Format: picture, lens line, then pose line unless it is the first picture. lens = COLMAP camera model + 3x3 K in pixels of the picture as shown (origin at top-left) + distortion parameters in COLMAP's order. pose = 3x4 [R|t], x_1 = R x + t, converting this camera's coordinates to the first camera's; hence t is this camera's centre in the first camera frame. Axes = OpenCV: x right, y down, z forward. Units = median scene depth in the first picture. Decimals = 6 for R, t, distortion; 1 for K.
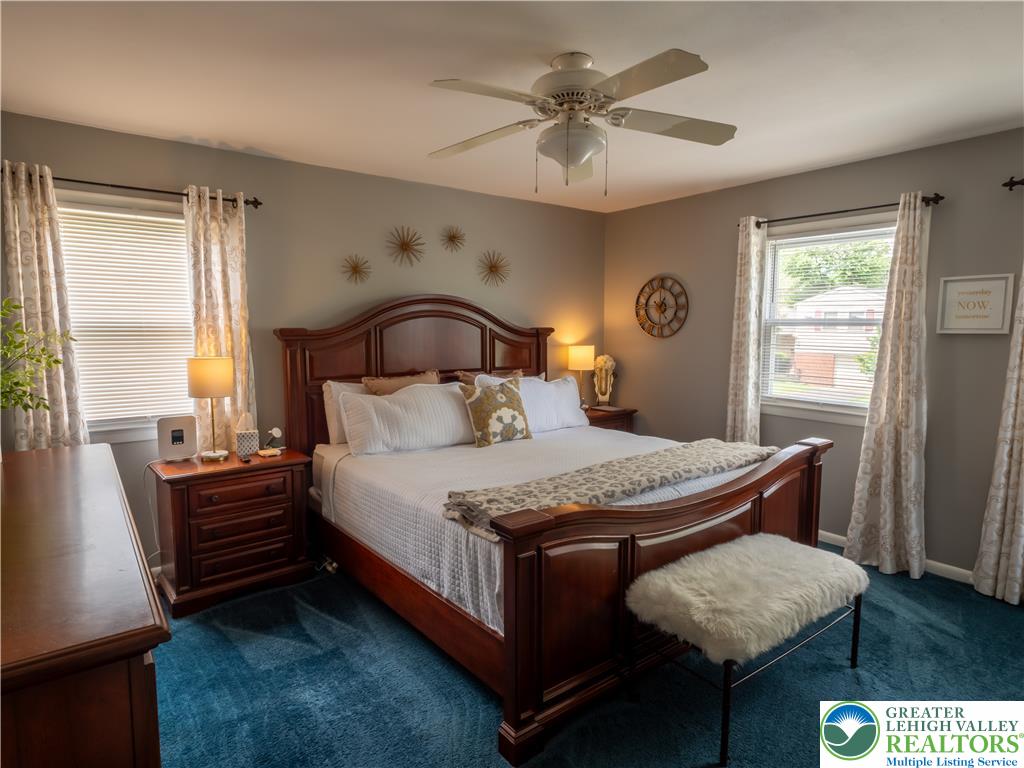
lens RADIAL K [[578.7, 0, 487.2], [0, 578.7, 384.1], [0, 0, 1]] dist [-0.002570, 0.002232]
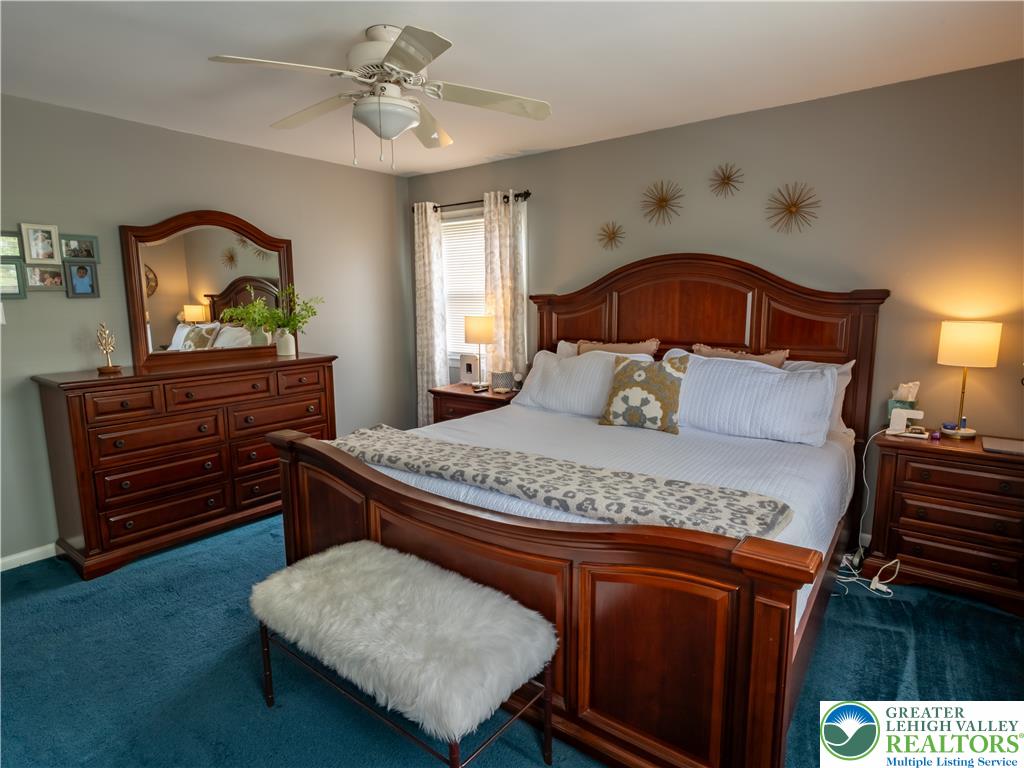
lens RADIAL K [[578.7, 0, 508.3], [0, 578.7, 382.6], [0, 0, 1]] dist [-0.002570, 0.002232]
pose [[0.269591, 0.140502, -0.952670, 0.783978], [-0.082676, 0.989023, 0.122467, -0.054315], [0.959419, 0.045746, 0.278248, 0.584486]]
